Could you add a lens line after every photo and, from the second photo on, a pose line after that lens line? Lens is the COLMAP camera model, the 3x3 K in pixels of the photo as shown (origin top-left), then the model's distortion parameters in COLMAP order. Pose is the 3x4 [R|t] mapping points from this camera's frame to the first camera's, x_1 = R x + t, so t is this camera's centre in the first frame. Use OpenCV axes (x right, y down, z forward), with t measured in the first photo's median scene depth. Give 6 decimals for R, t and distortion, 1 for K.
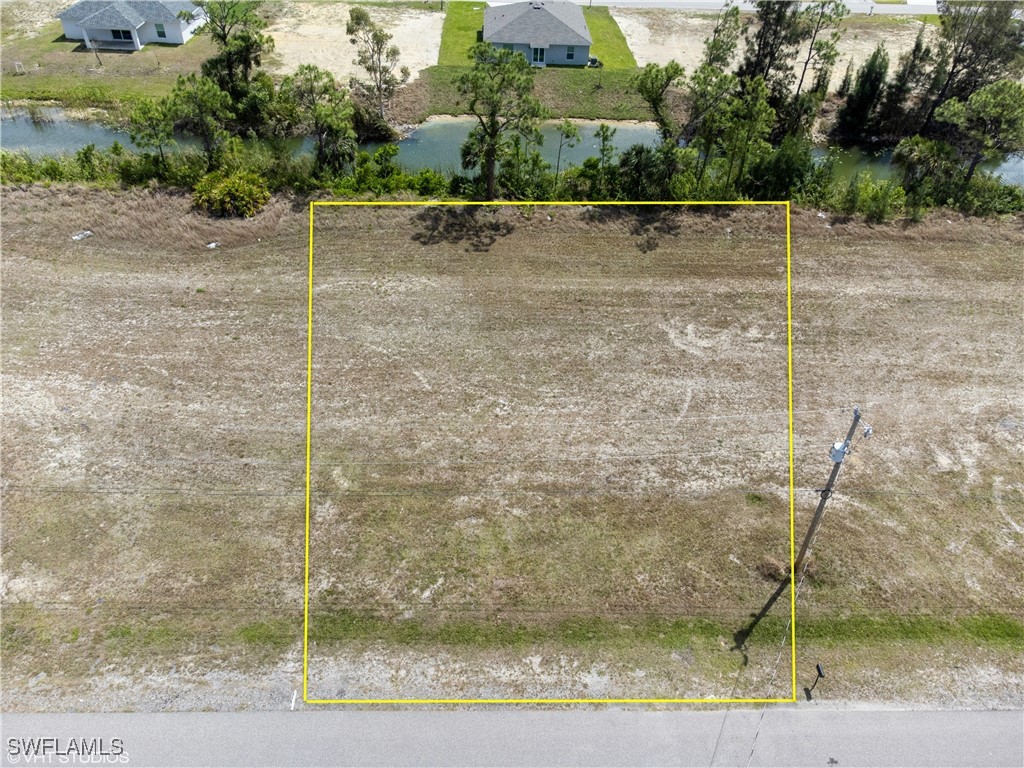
lens RADIAL K [[768.4, 0, 512.0], [0, 768.4, 384.0], [0, 0, 1]] dist [0.004627, 0.031983]
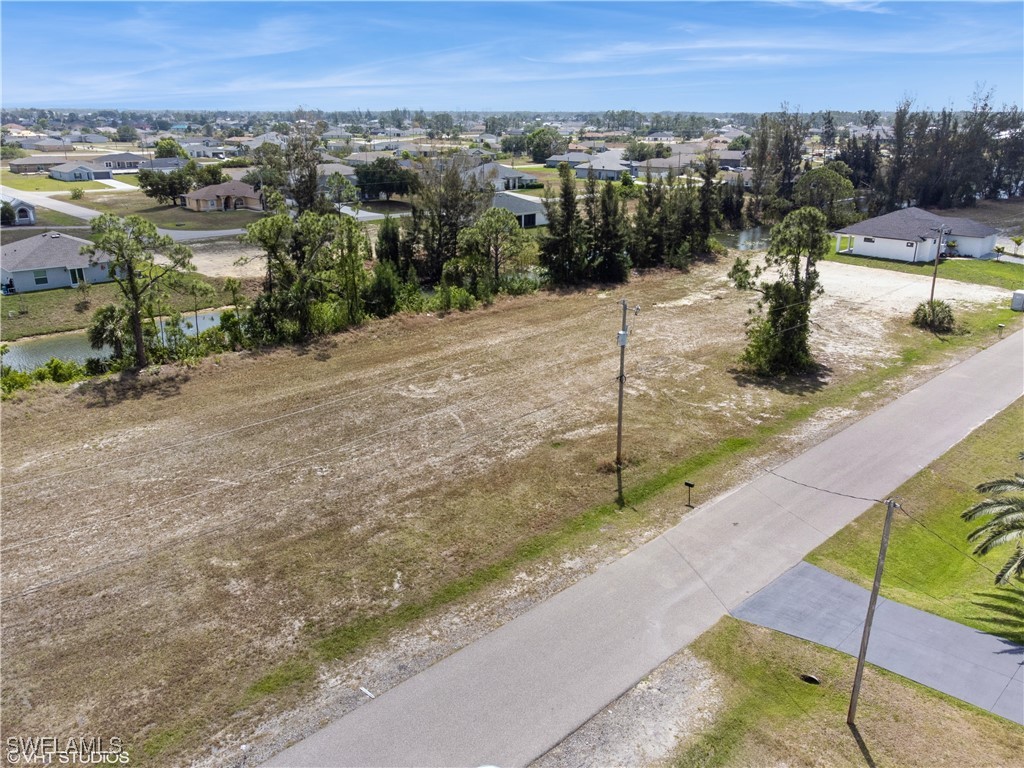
lens RADIAL K [[787.2, 0, 512.0], [0, 787.2, 384.0], [0, 0, 1]] dist [0.093661, -0.113737]
pose [[0.742946, -0.251151, 0.620447, -0.420630], [0.441865, 0.880287, -0.172773, 0.209355], [-0.502779, 0.402515, 0.764981, 0.018793]]
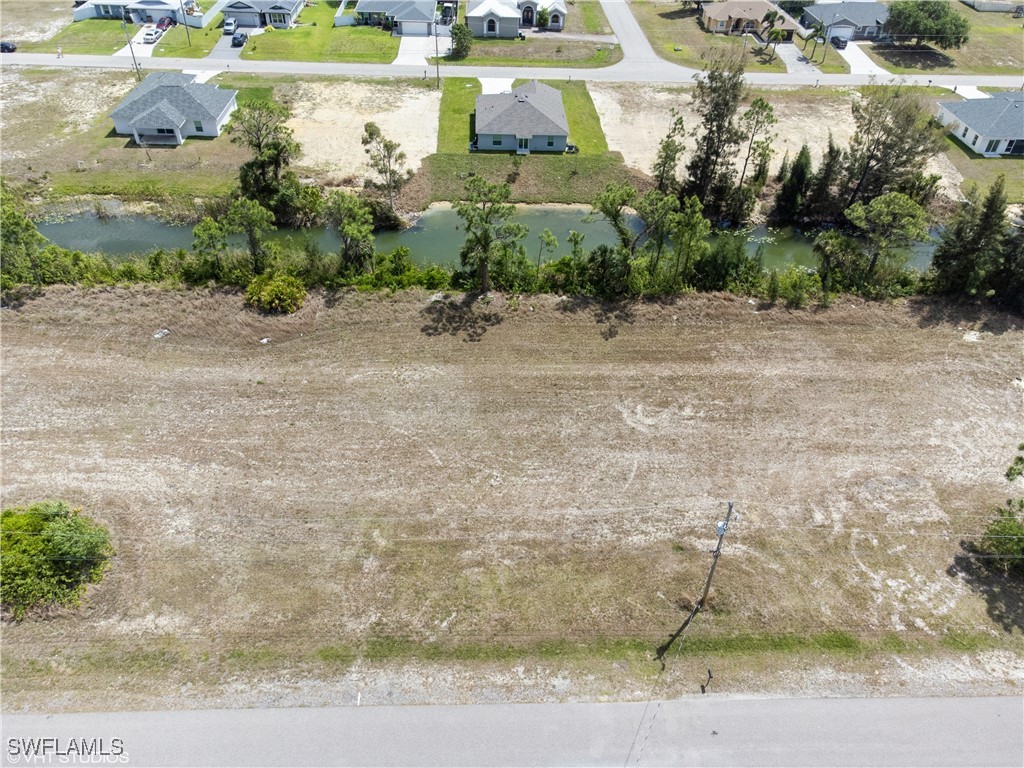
lens RADIAL K [[768.4, 0, 512.0], [0, 768.4, 384.0], [0, 0, 1]] dist [0.004627, 0.031983]
pose [[0.999890, -0.011986, 0.008696, 0.005756], [0.011937, 0.999913, 0.005611, -0.133284], [-0.008763, -0.005506, 0.999946, -0.319491]]
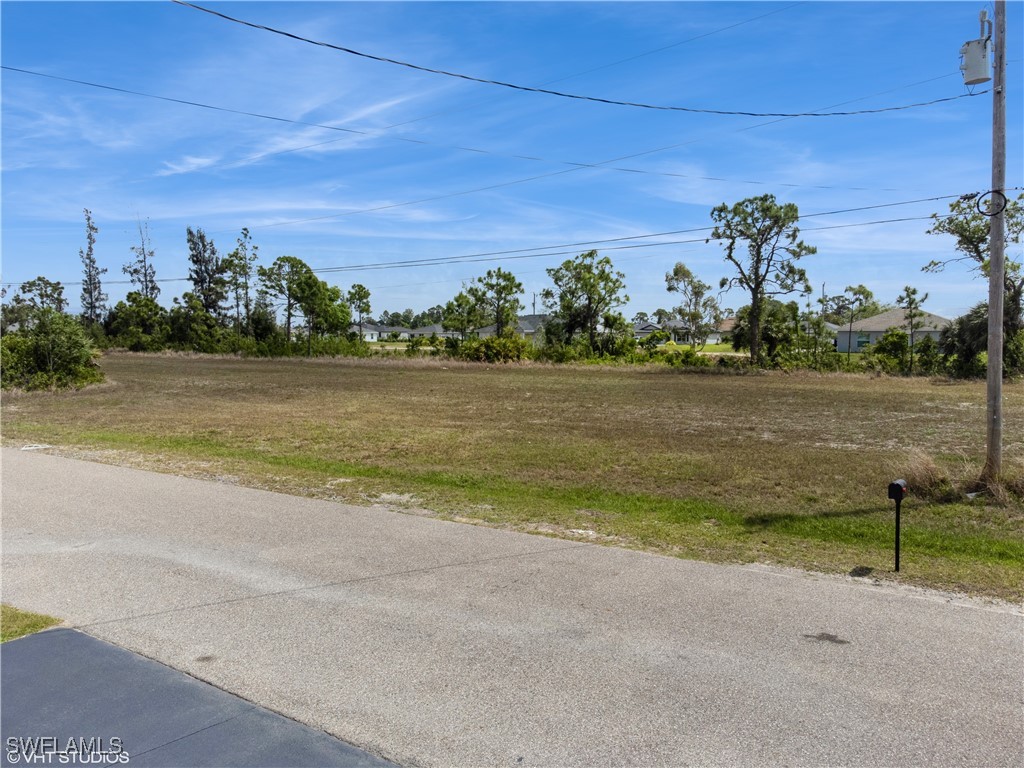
lens RADIAL K [[768.4, 0, 512.0], [0, 768.4, 384.0], [0, 0, 1]] dist [0.004627, 0.031983]
pose [[0.833332, 0.000884, -0.552773, 0.290542], [-0.325546, 0.808967, -0.489482, 0.359316], [0.446742, 0.587854, 0.674425, 0.446626]]
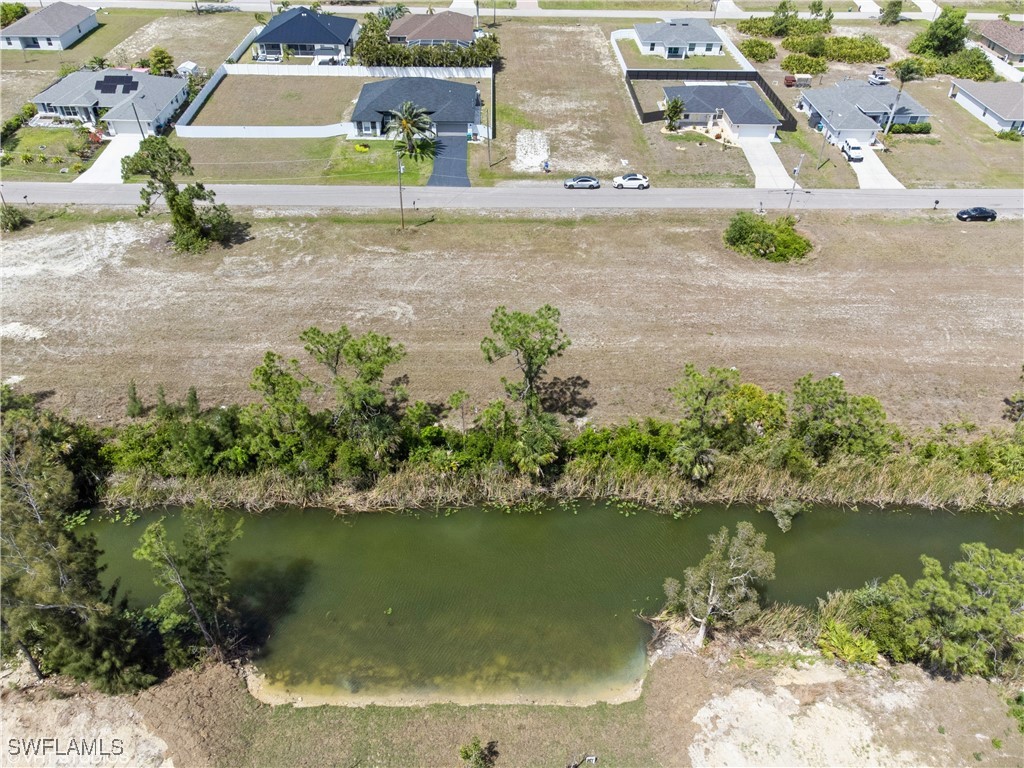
lens RADIAL K [[765.0, 0, 513.3], [0, 765.0, 404.1], [0, 0, 1]] dist [0.038618, -0.004029]
pose [[-0.998377, -0.041430, -0.039084, 0.049079], [-0.045774, 0.175319, 0.983447, -1.752045], [-0.033892, 0.983639, -0.176931, 1.567199]]
